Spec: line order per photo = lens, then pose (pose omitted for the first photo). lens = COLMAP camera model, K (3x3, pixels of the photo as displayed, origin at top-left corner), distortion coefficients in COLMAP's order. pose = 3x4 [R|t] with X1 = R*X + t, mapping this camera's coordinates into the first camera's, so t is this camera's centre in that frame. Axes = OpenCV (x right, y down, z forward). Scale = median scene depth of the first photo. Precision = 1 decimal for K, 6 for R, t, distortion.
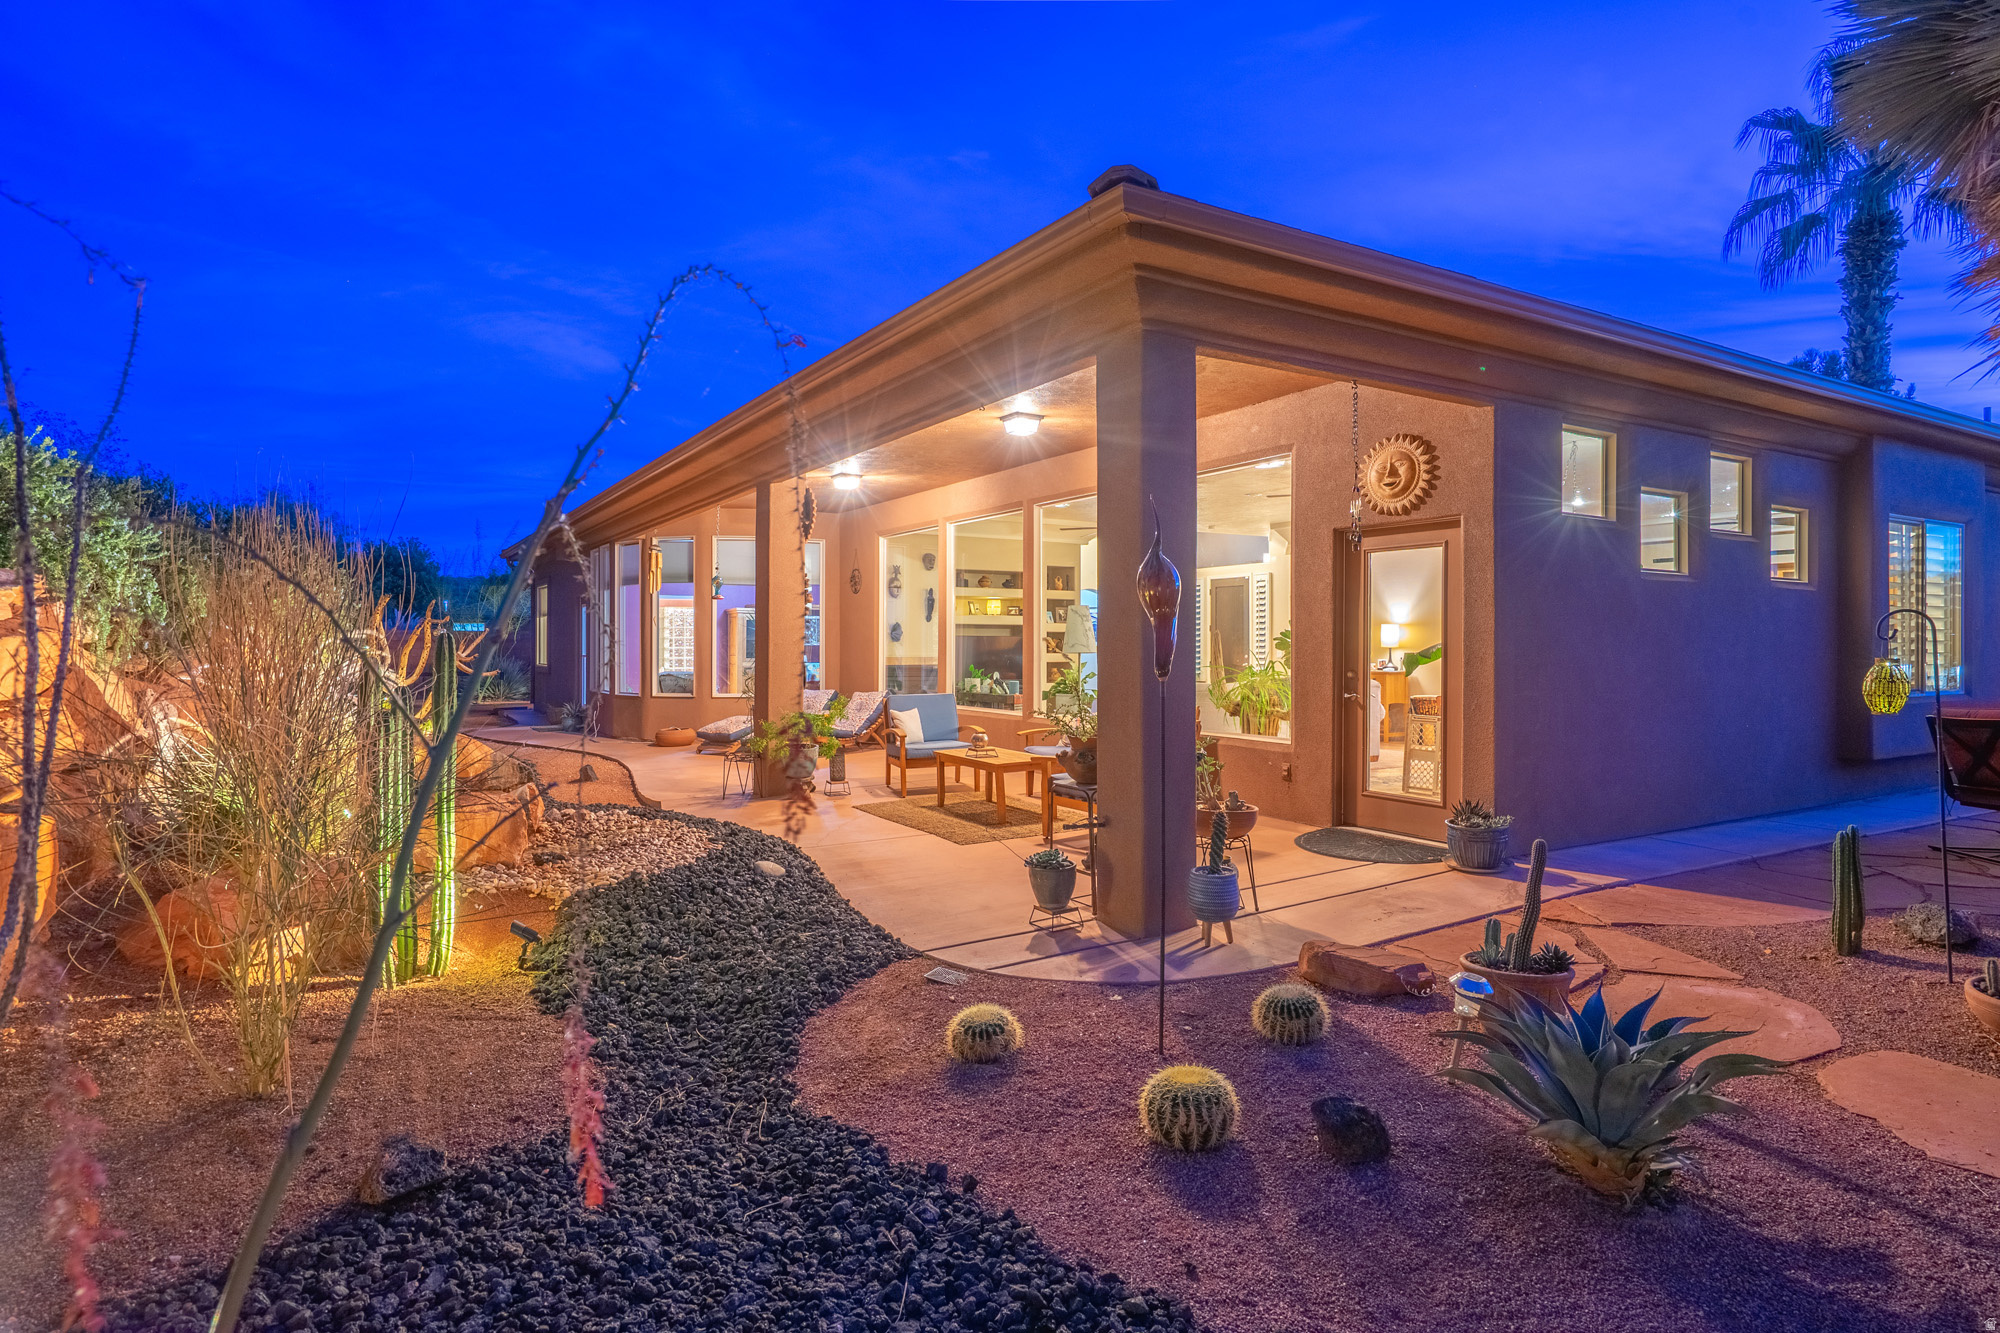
lens RADIAL K [[1091.5, 0, 999.1], [0, 1091.5, 656.5], [0, 0, 1]] dist [0.002101, 0.001012]
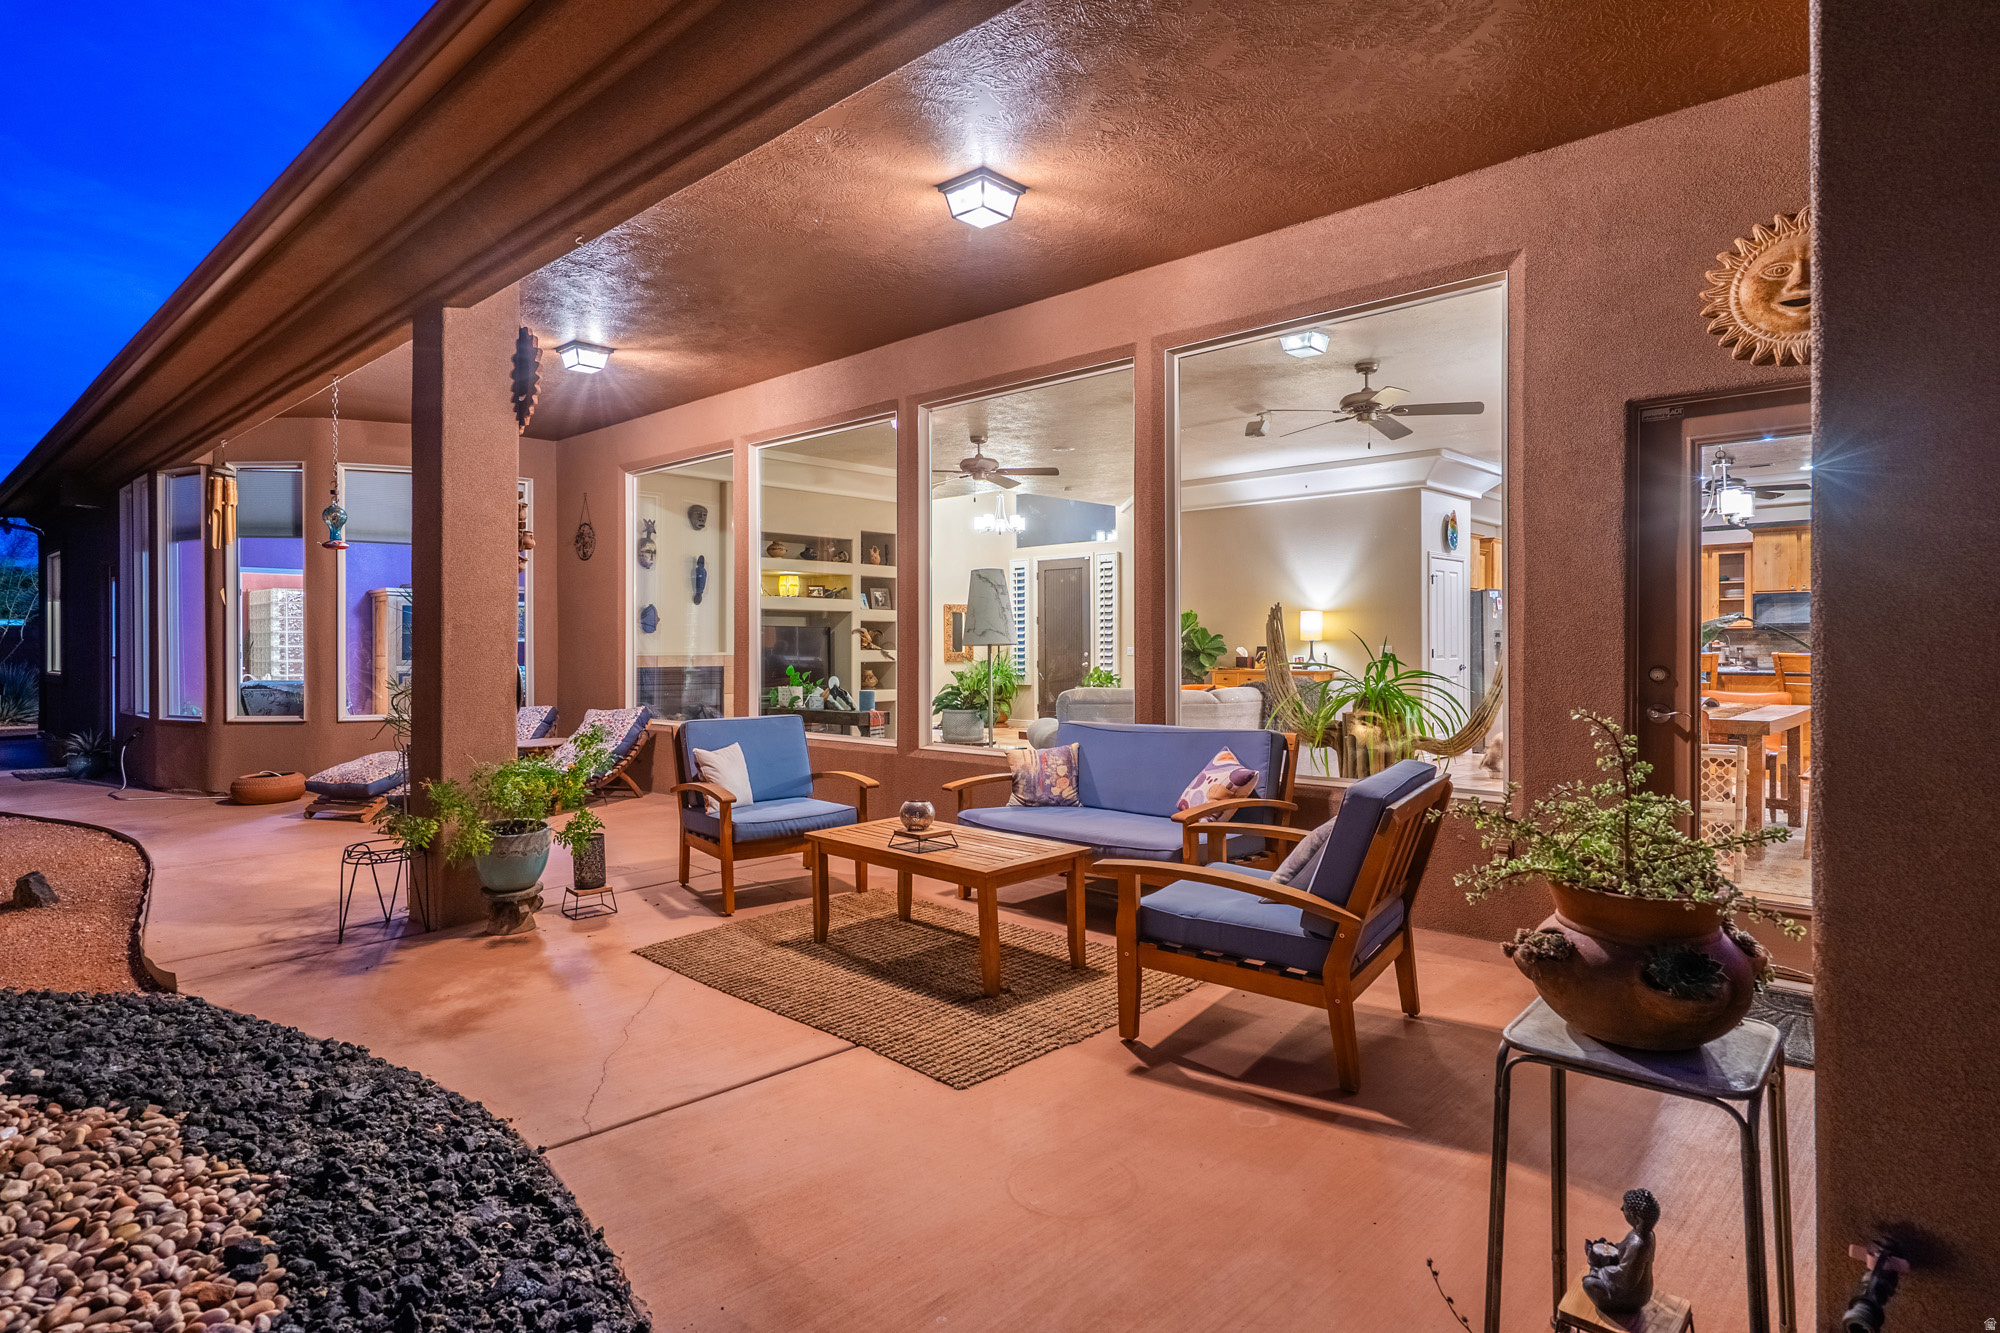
lens RADIAL K [[1091.5, 0, 1039.7], [0, 1091.5, 657.9], [0, 0, 1]] dist [0.002101, 0.001012]
pose [[0.956120, -0.005255, 0.292927, -0.065712], [0.005555, 0.999985, -0.000194, 0.003558], [-0.292921, 0.001813, 0.956135, 0.302705]]
